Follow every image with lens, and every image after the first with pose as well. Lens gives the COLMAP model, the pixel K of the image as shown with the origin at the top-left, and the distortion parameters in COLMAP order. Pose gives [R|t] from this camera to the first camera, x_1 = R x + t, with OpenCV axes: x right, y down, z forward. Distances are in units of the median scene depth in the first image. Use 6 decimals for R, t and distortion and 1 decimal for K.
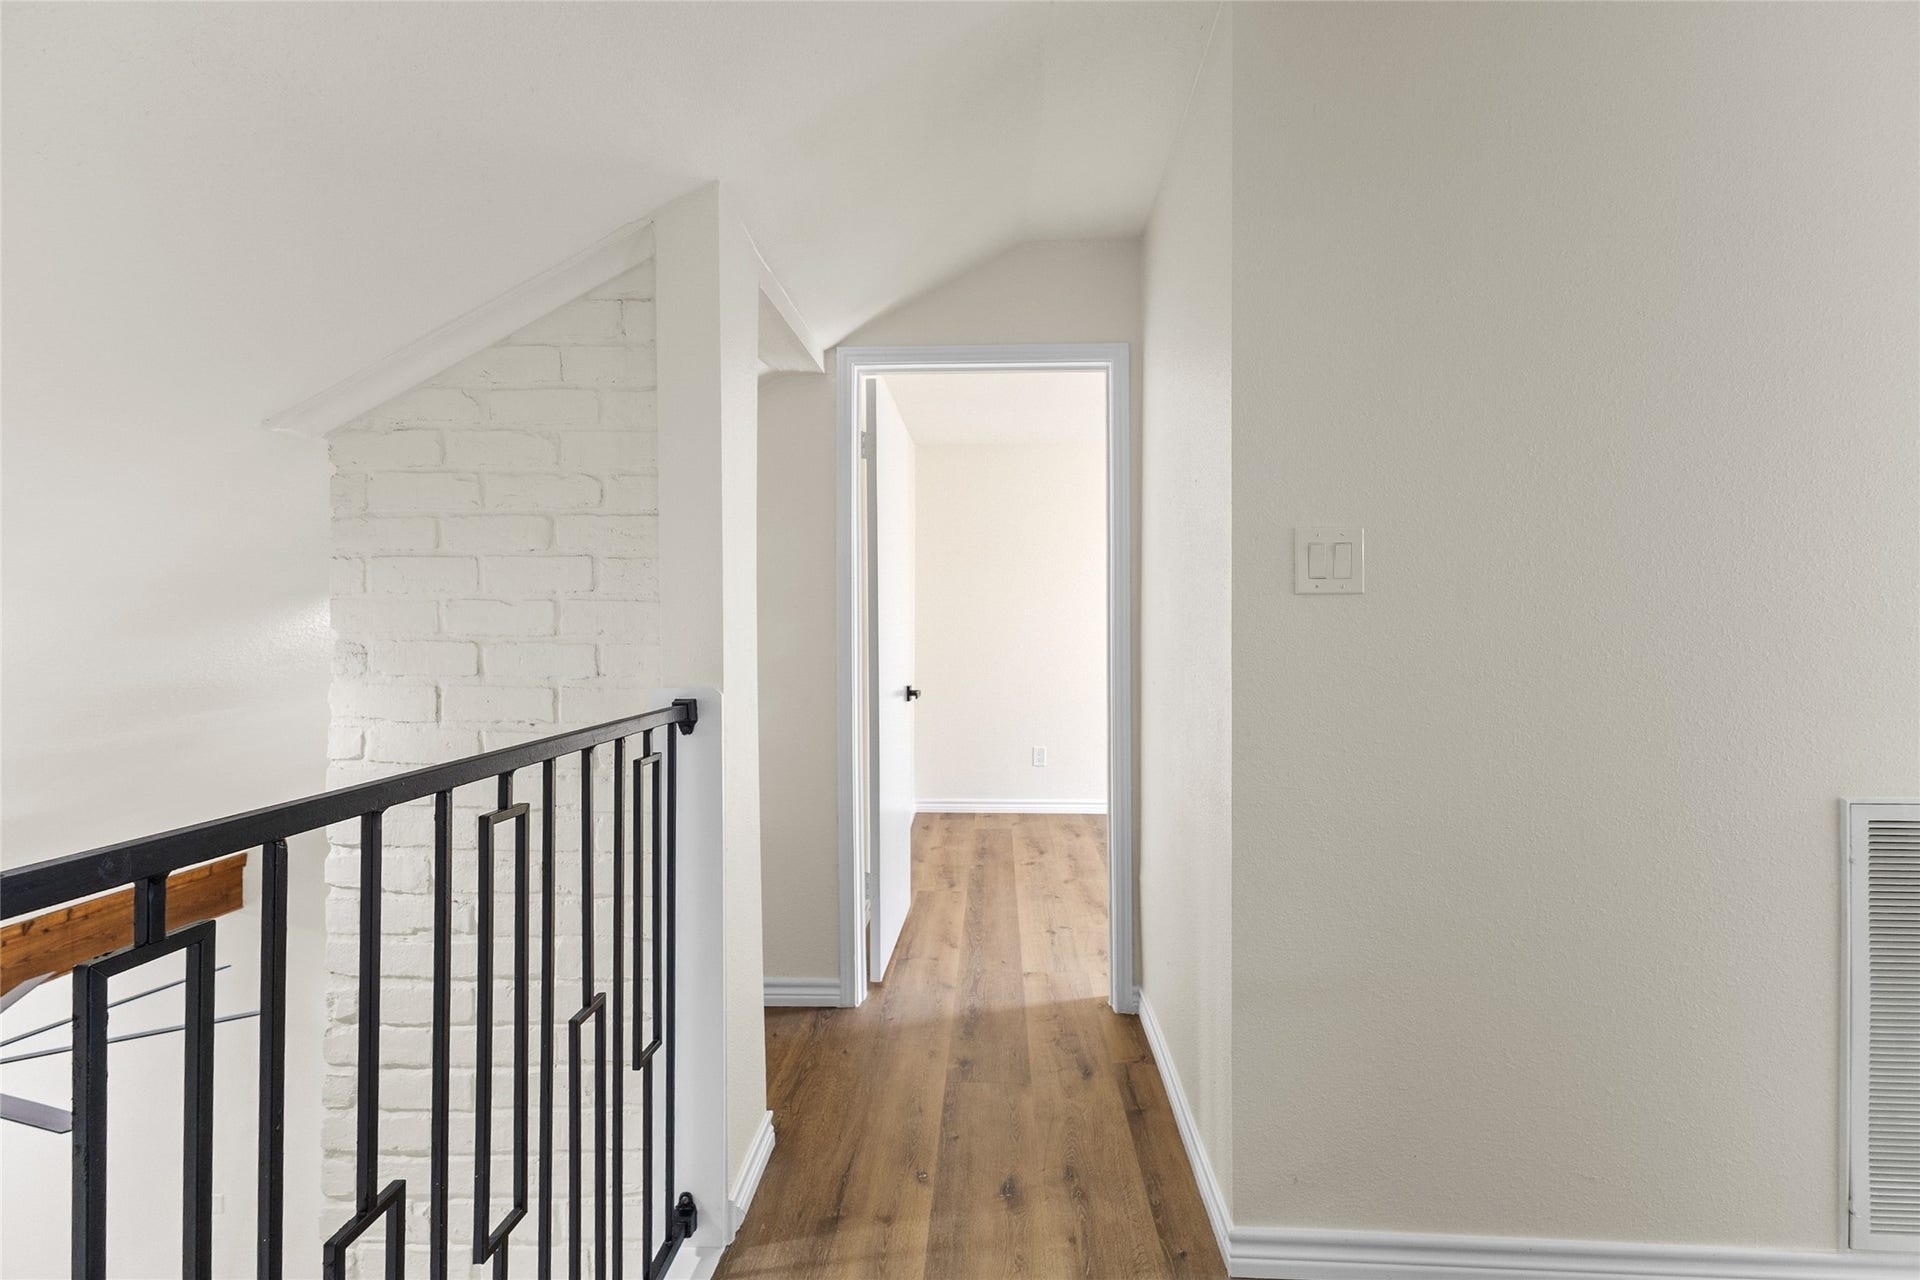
lens RADIAL K [[873.3, 0, 962.0], [0, 873.3, 630.7], [0, 0, 1]] dist [0.022084, -0.000143]
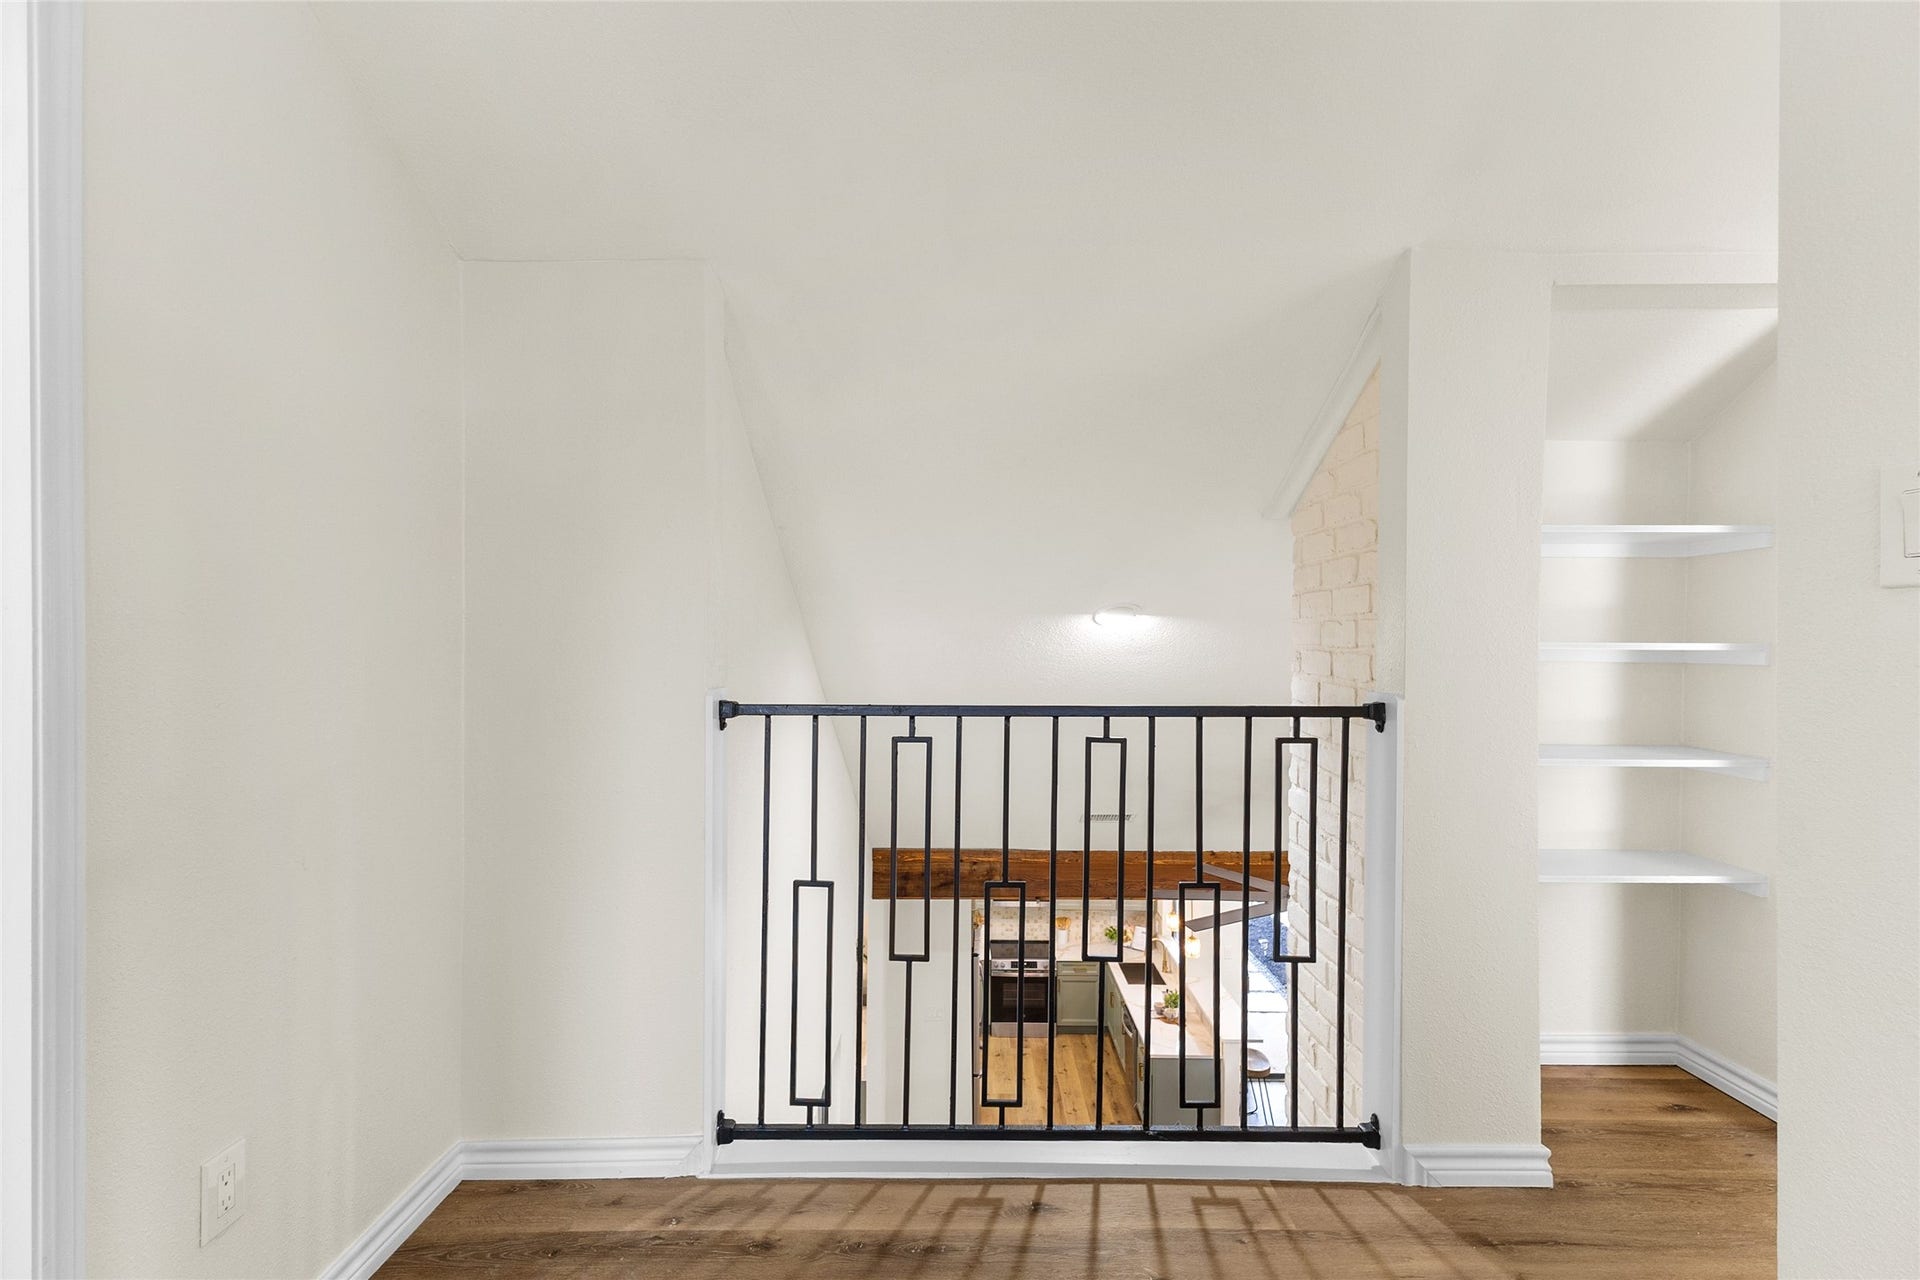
lens RADIAL K [[873.3, 0, 962.0], [0, 873.3, 630.7], [0, 0, 1]] dist [0.022084, -0.000143]
pose [[0.065601, -0.003893, -0.997838, 0.853946], [-0.004325, 0.999982, -0.004186, -0.009016], [0.997837, 0.004590, 0.065583, 0.366729]]
